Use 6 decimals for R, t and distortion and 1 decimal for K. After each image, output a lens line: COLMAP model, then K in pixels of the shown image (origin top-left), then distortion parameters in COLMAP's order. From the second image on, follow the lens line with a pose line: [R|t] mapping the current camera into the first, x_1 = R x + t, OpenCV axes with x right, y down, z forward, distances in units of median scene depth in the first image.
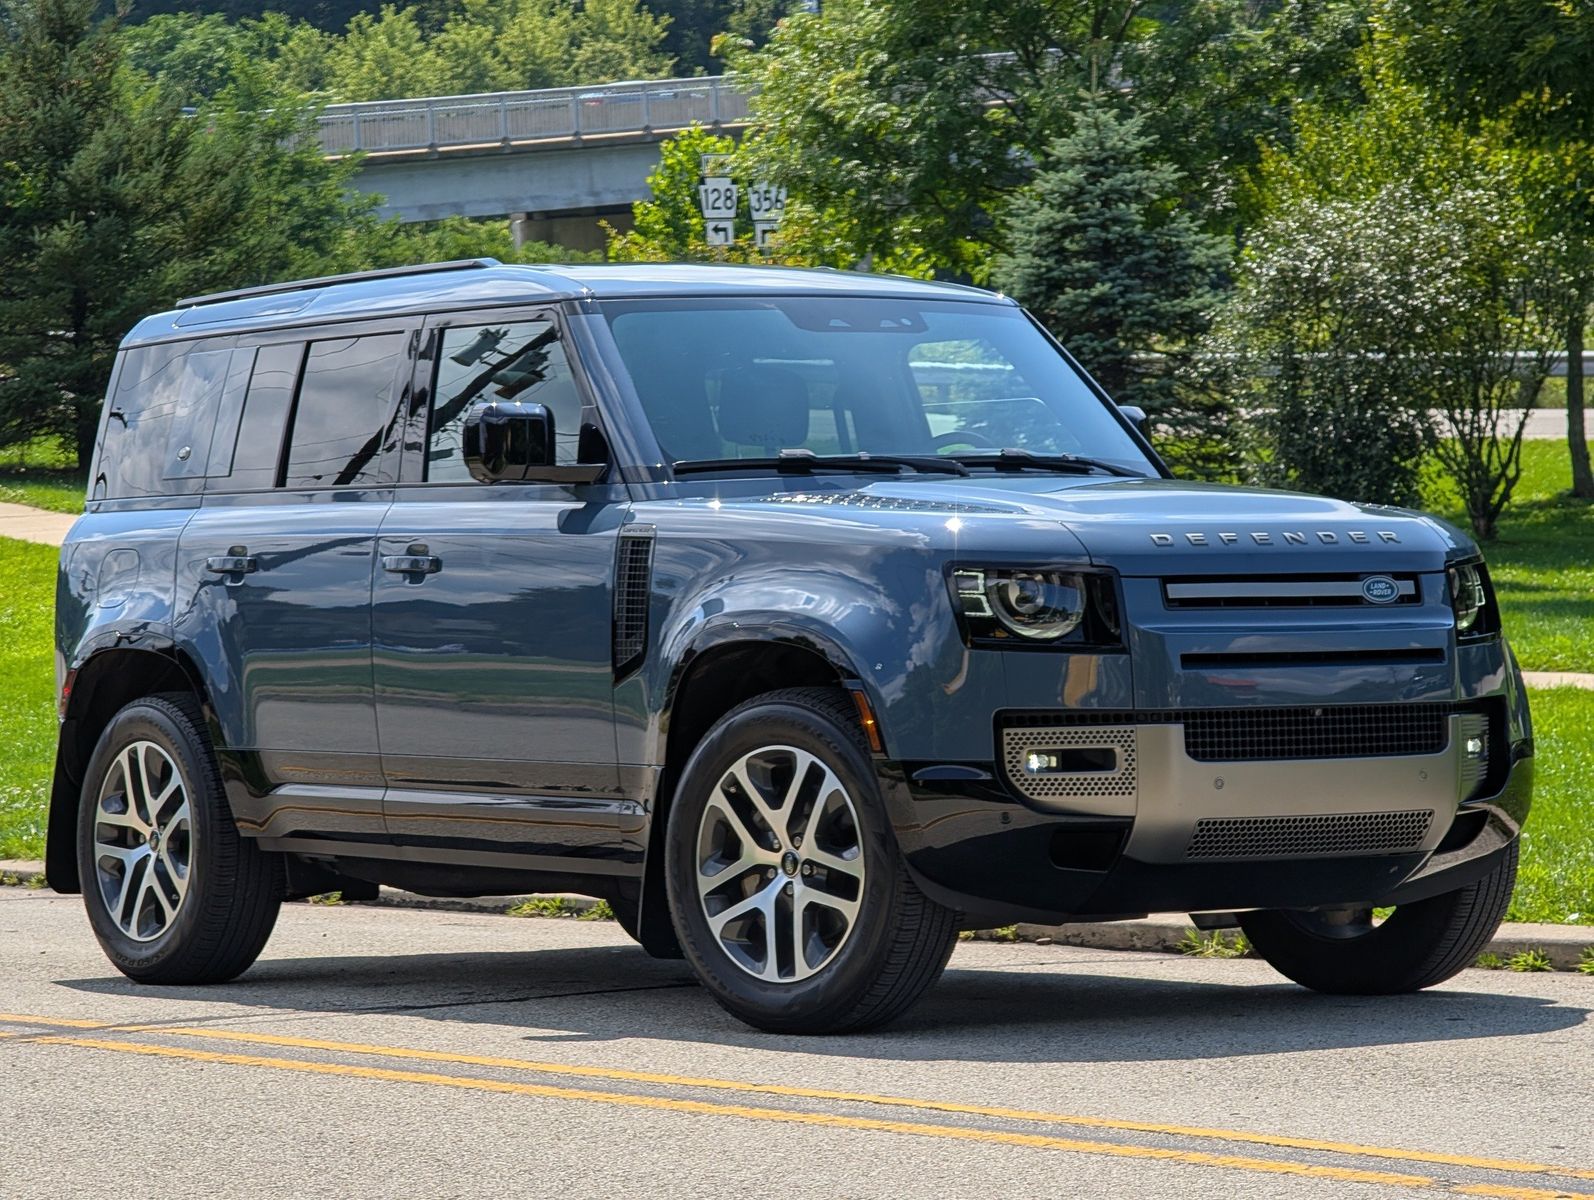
lens RADIAL K [[5575.7, 0, 560.3], [0, 5575.7, 564.3], [0, 0, 1]] dist [0.415780, 0.316161]
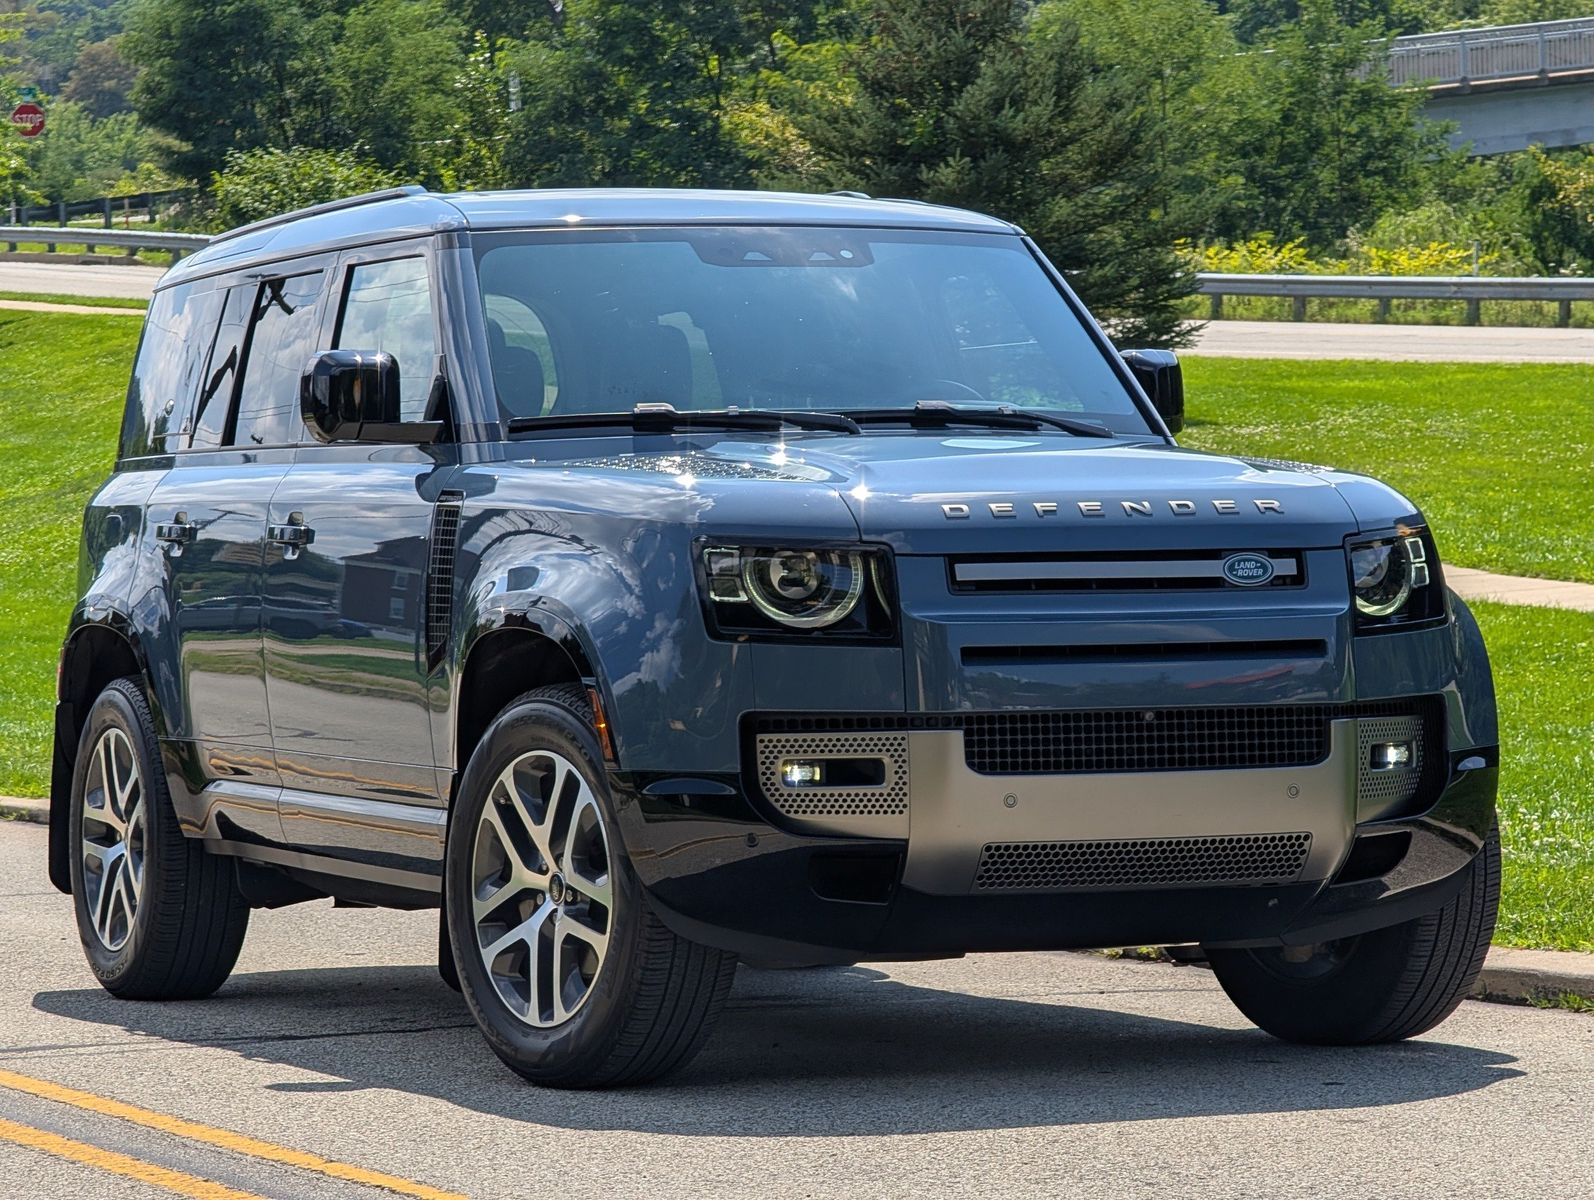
lens RADIAL K [[5575.7, 0, 560.3], [0, 5575.7, 564.3], [0, 0, 1]] dist [0.415780, 0.316161]
pose [[0.980011, 0.001514, -0.198940, 0.211033], [0.000632, 0.999942, 0.010725, -0.005320], [0.198944, -0.010636, 0.979953, 0.159144]]
